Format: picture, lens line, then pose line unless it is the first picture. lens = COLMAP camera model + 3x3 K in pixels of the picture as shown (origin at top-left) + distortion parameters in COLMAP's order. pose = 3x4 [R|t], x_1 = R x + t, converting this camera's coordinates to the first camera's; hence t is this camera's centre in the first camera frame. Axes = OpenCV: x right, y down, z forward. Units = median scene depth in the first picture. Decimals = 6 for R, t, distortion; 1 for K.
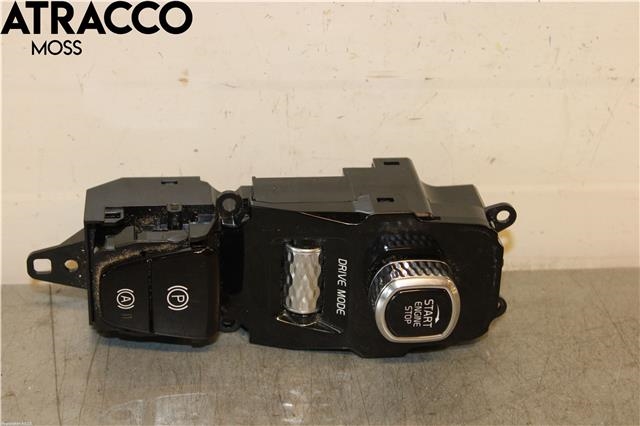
lens RADIAL K [[1502.1, 0, 320.0], [0, 1502.1, 213.0], [0, 0, 1]] dist [0.207346, -0.805889]
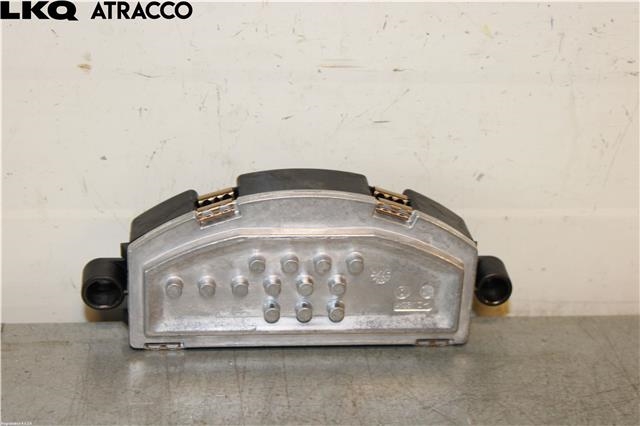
lens RADIAL K [[1415.9, 0, 320.0], [0, 1415.9, 213.0], [0, 0, 1]] dist [0.081749, 0.387579]
pose [[0.999567, 0.011011, -0.027301, 0.052498], [-0.012302, 0.998790, -0.047614, 0.021618], [0.026744, 0.047929, 0.998493, 0.261118]]
